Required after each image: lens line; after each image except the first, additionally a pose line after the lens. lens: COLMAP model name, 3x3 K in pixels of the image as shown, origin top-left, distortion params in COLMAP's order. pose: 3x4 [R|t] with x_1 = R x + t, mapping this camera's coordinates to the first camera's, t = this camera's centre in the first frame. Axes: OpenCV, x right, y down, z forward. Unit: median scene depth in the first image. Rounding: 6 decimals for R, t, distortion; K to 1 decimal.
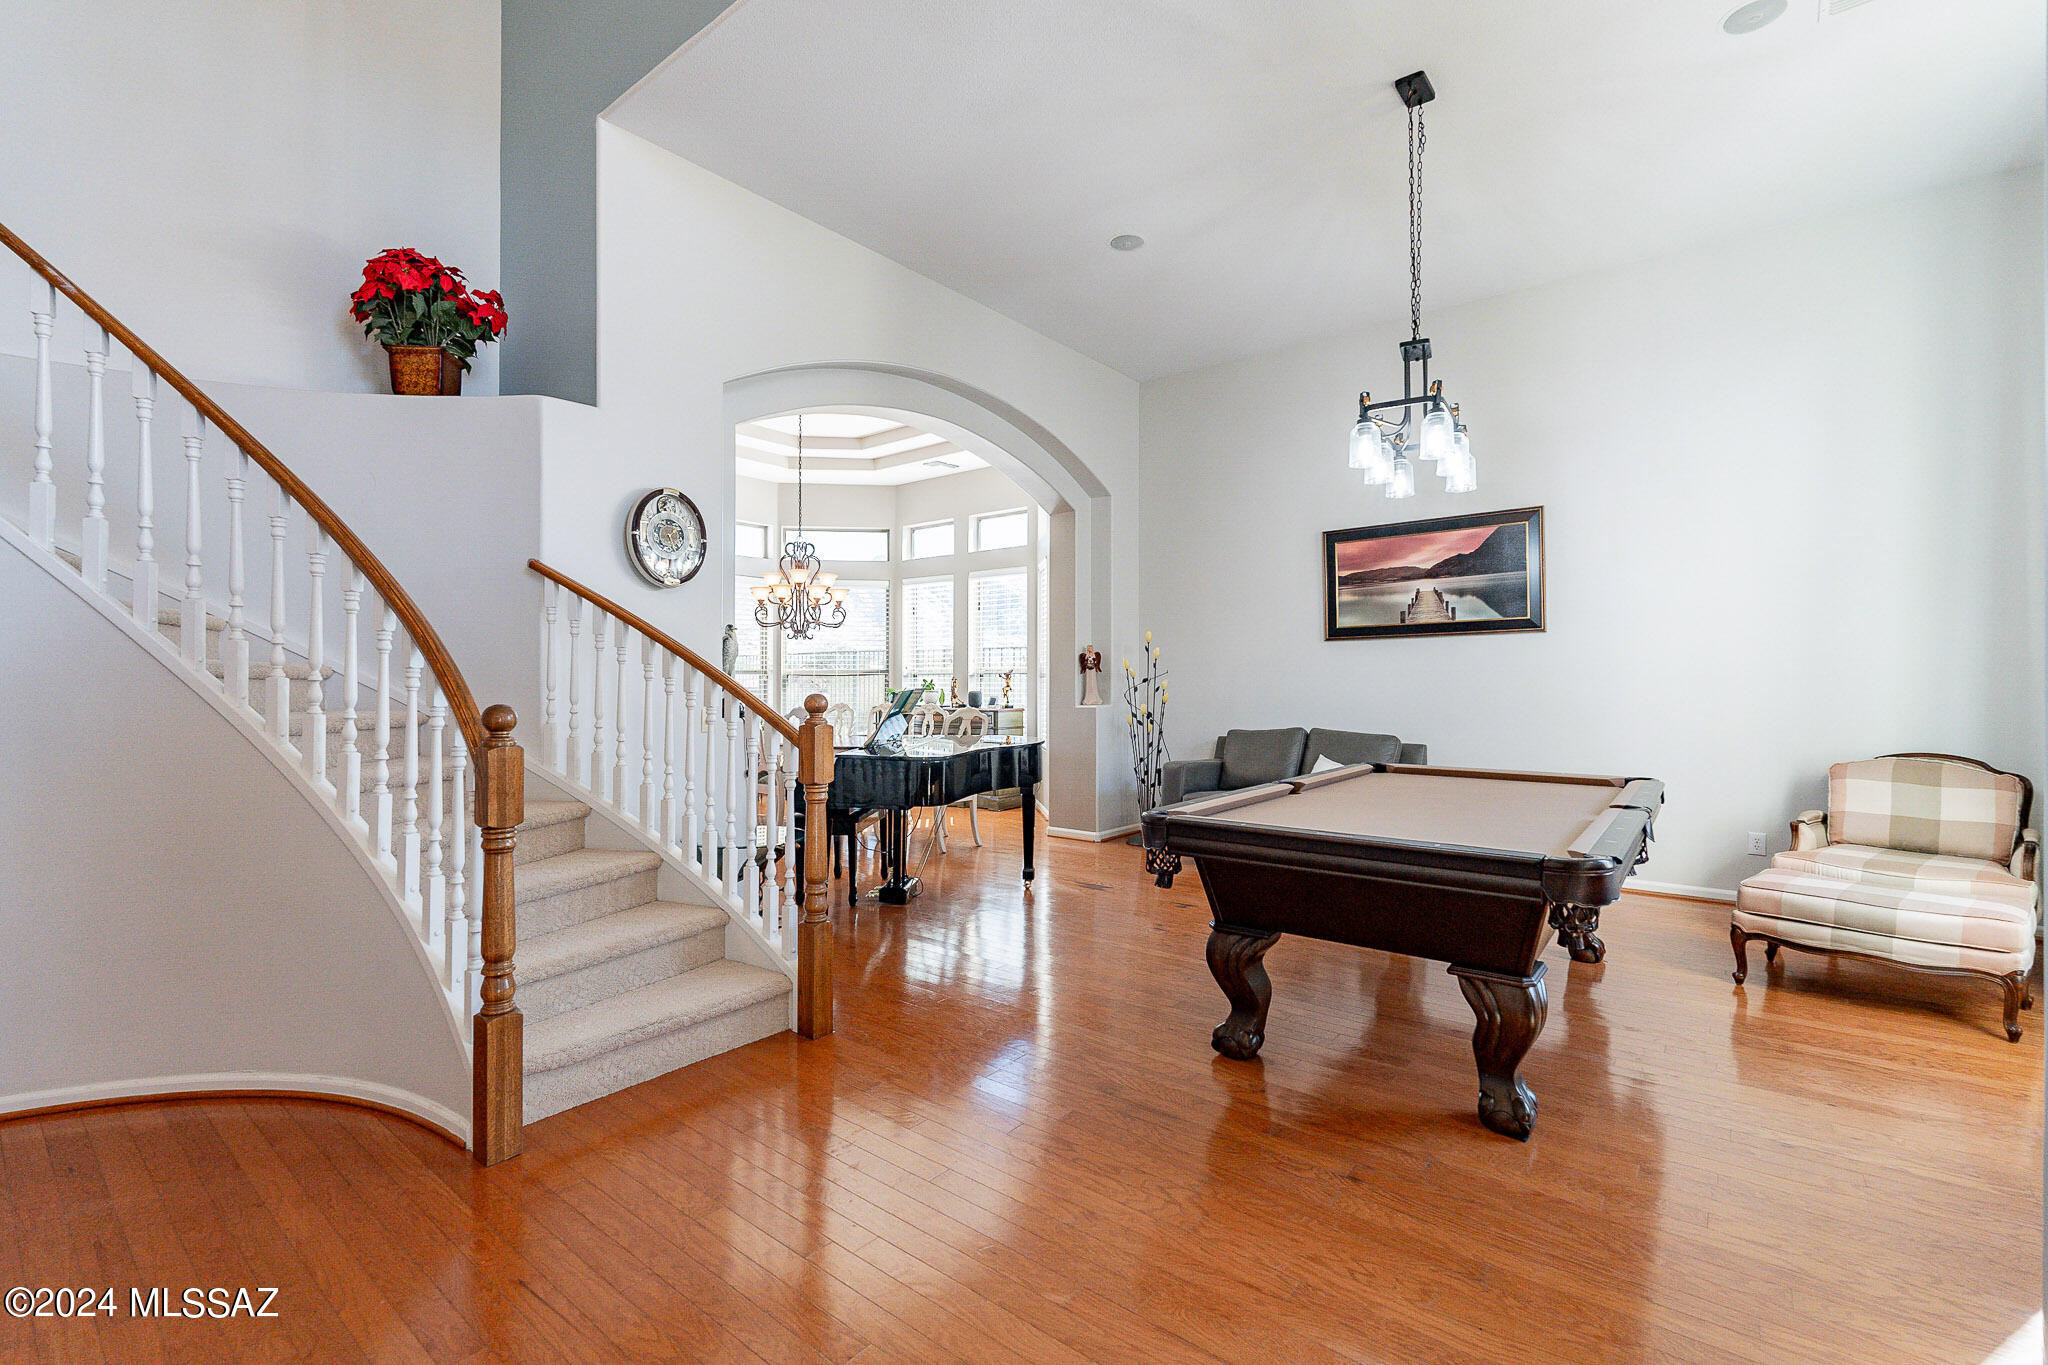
lens RADIAL K [[909.4, 0, 1028.6], [0, 909.4, 681.2], [0, 0, 1]] dist [-0.002344, 0.000058]
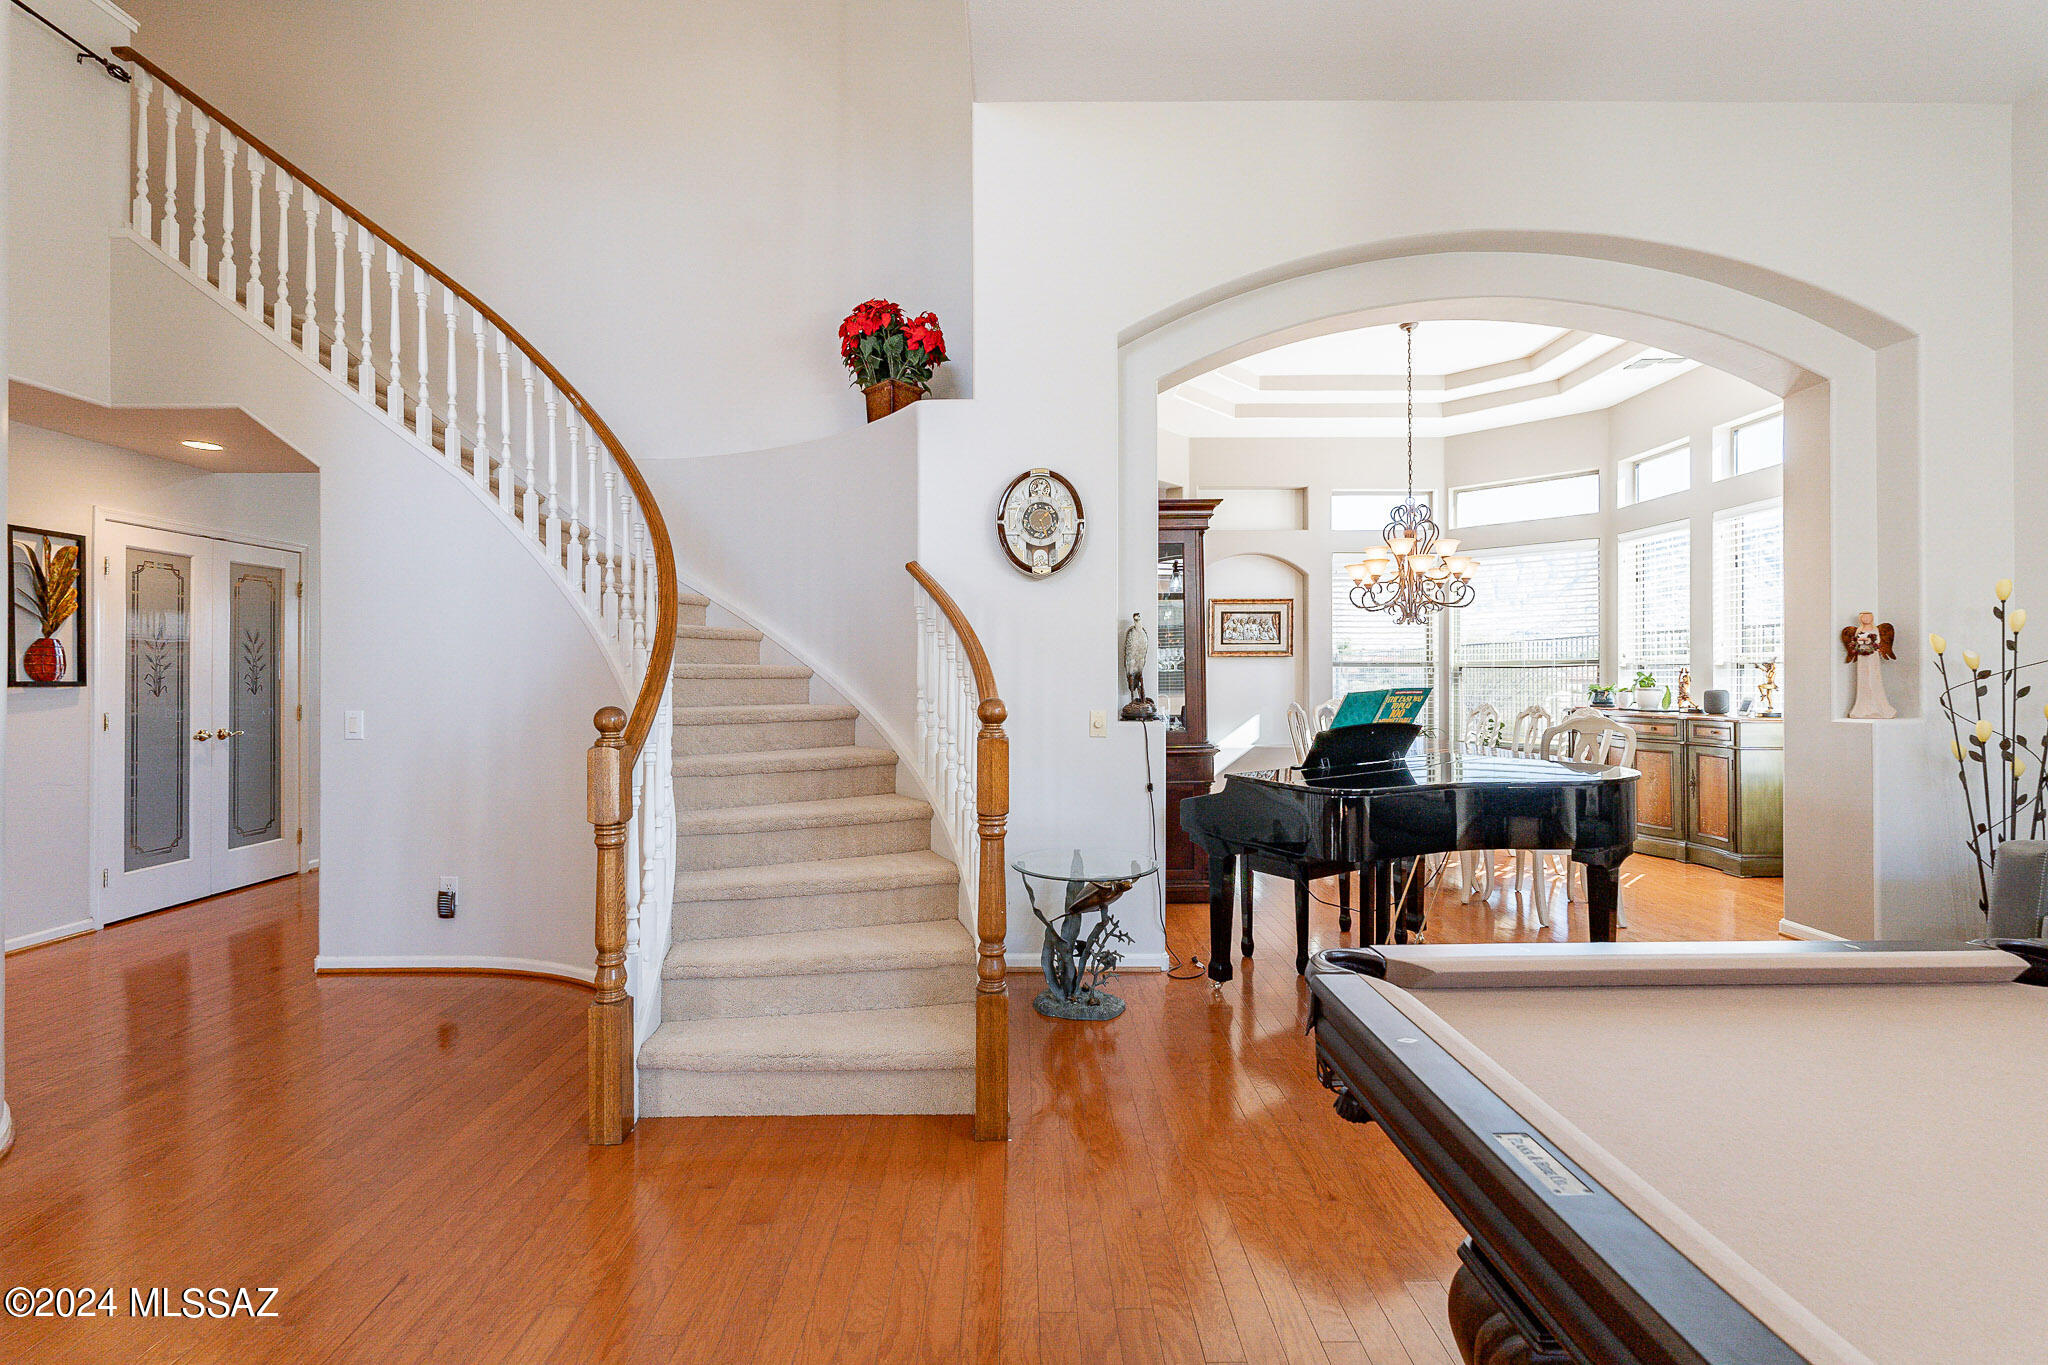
lens RADIAL K [[909.4, 0, 1013.7], [0, 909.4, 670.2], [0, 0, 1]] dist [-0.002344, 0.000058]
pose [[0.624633, -0.005622, -0.780898, 0.176732], [0.003776, 0.999984, -0.004179, -0.003275], [0.780910, -0.000338, 0.624644, 0.238178]]
